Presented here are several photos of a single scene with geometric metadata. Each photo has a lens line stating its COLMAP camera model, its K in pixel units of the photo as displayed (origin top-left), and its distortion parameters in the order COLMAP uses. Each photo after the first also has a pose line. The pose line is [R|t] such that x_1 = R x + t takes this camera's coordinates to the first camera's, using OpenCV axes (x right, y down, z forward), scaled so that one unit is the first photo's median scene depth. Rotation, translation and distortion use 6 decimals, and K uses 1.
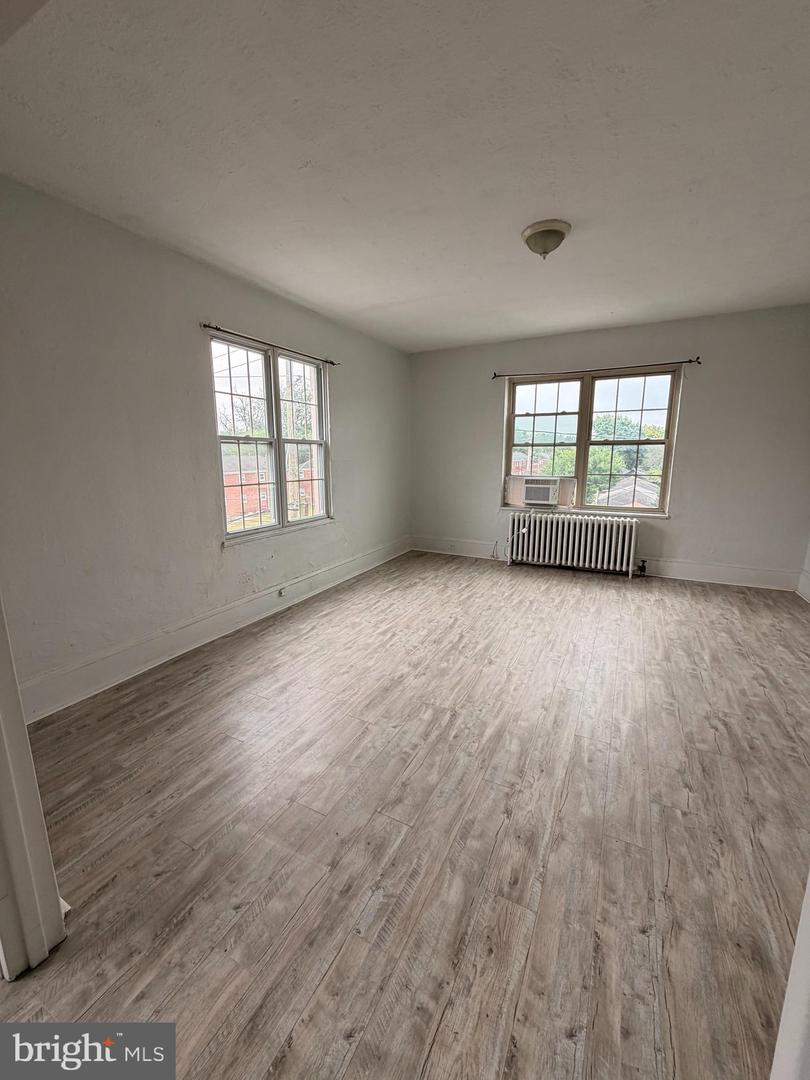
lens RADIAL K [[431.8, 0, 407.1], [0, 431.8, 535.0], [0, 0, 1]] dist [-0.000460, -0.000048]
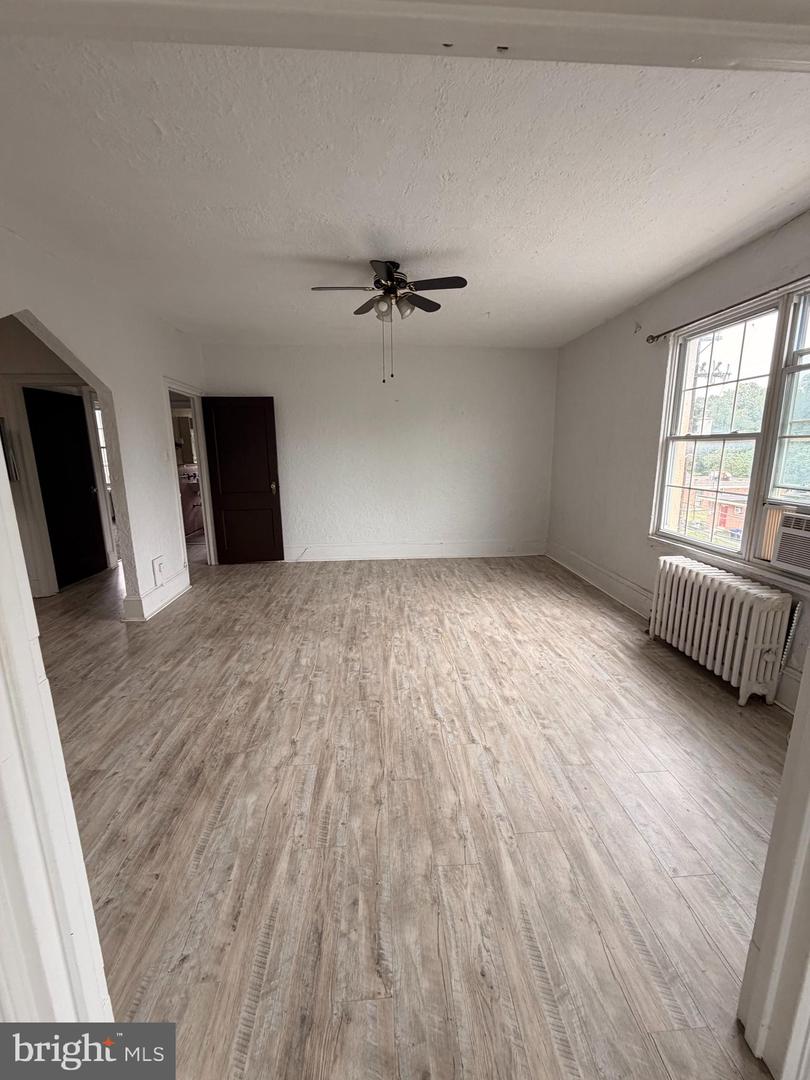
lens RADIAL K [[431.8, 0, 407.1], [0, 431.8, 535.0], [0, 0, 1]] dist [-0.000460, -0.000048]
pose [[-0.856654, 0.122440, -0.501151, 0.783526], [-0.078210, 0.929376, 0.360753, -0.349806], [0.509929, 0.348236, -0.786578, 1.464941]]
